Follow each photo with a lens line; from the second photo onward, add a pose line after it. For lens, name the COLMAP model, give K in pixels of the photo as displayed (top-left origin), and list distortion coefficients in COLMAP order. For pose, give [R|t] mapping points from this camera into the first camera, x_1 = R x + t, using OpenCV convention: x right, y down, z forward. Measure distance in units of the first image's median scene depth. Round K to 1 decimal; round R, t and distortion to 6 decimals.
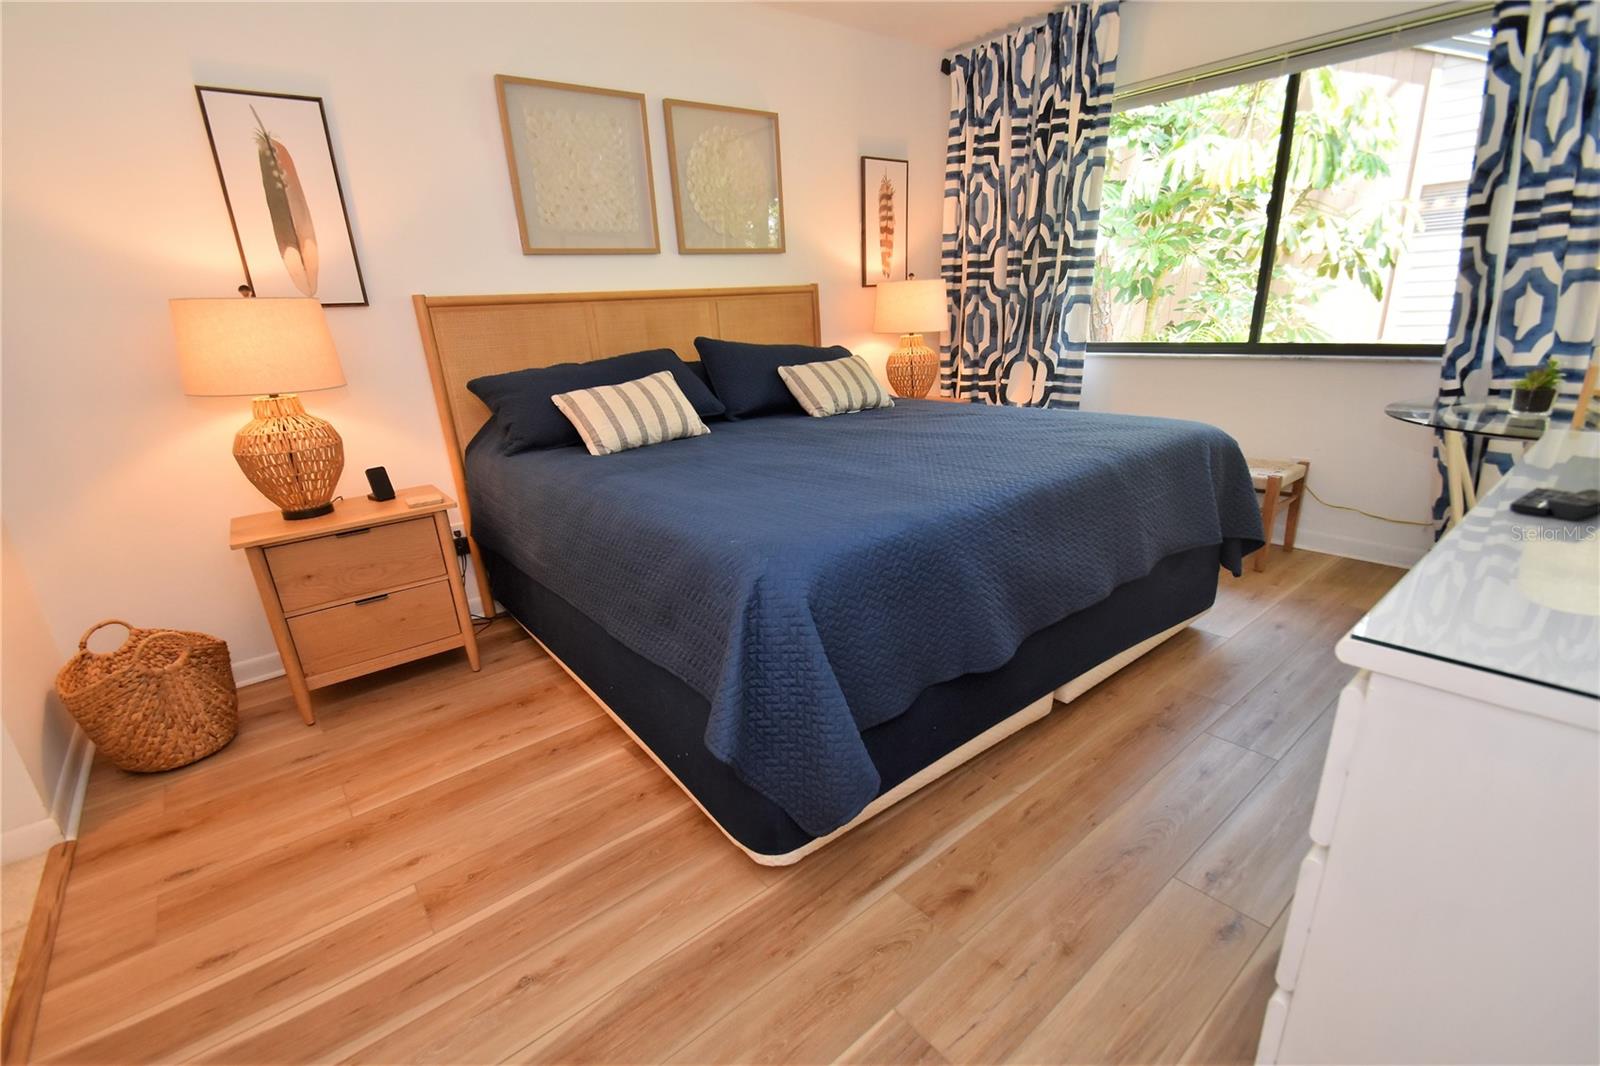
lens RADIAL K [[700.7, 0, 796.7], [0, 700.7, 536.9], [0, 0, 1]] dist [-0.002634, -0.000652]
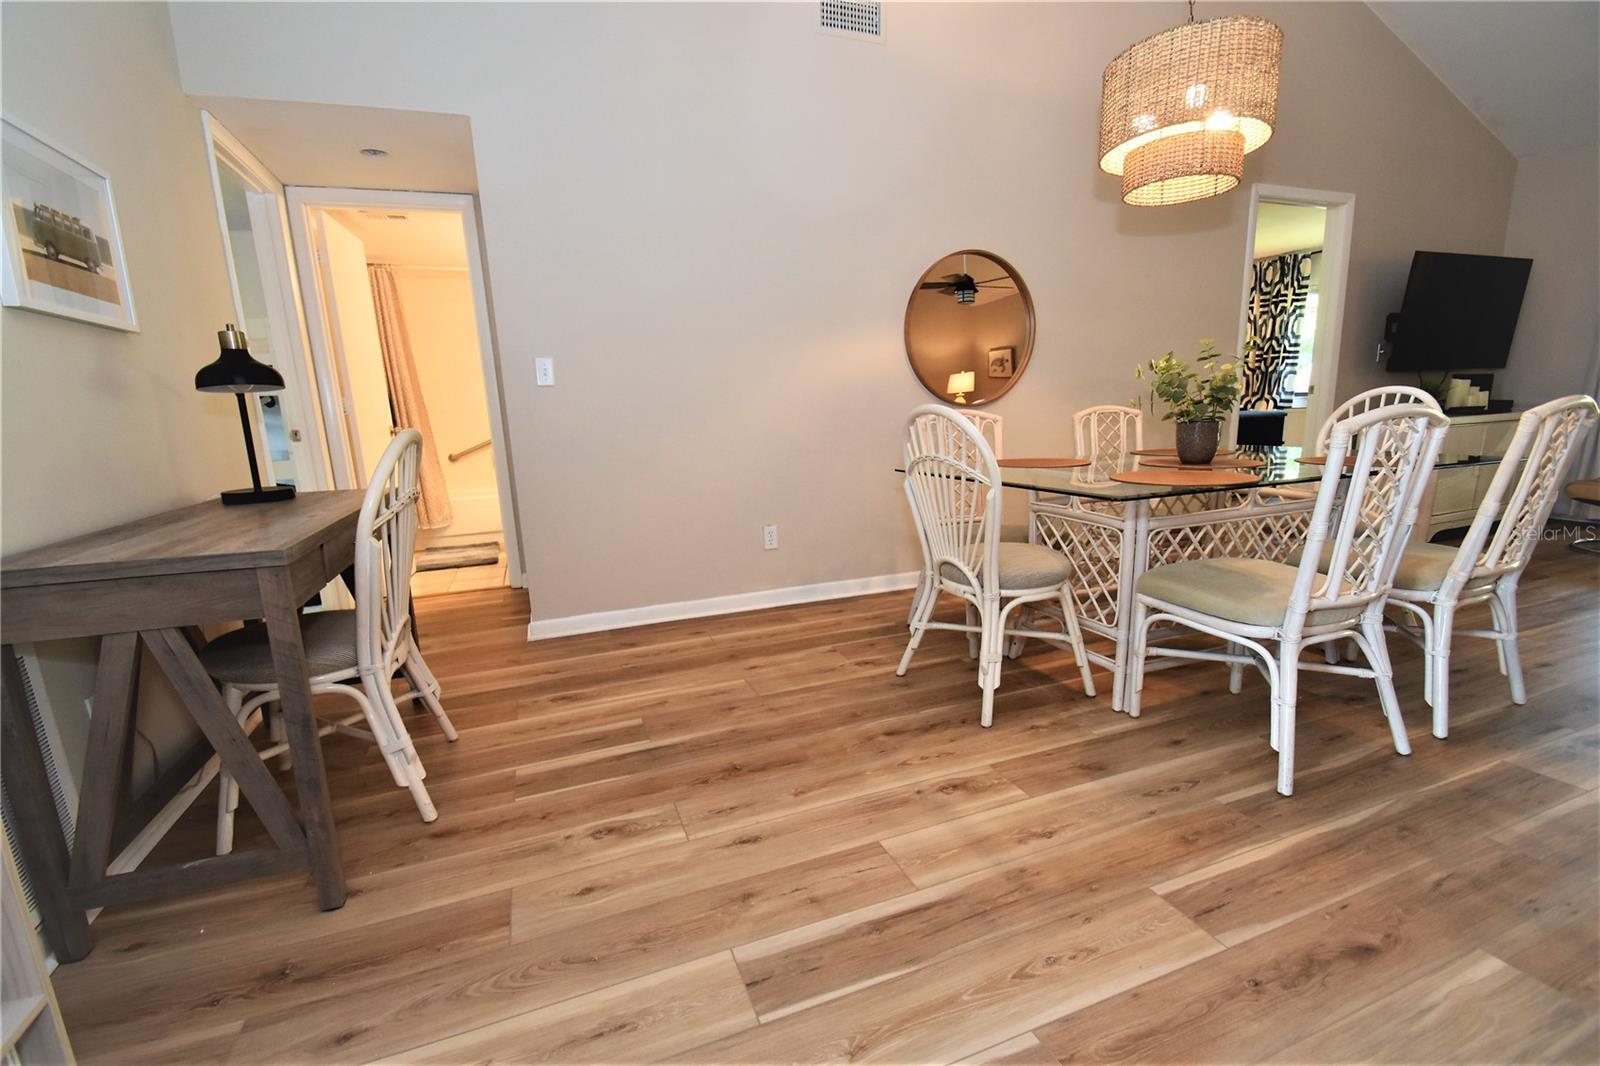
lens RADIAL K [[700.7, 0, 801.0], [0, 700.7, 540.5], [0, 0, 1]] dist [-0.002634, -0.000652]
pose [[0.952430, 0.076016, -0.295124, -0.394548], [-0.105879, 0.990606, -0.086542, 0.562078], [0.285773, 0.113673, 0.951531, -1.541313]]
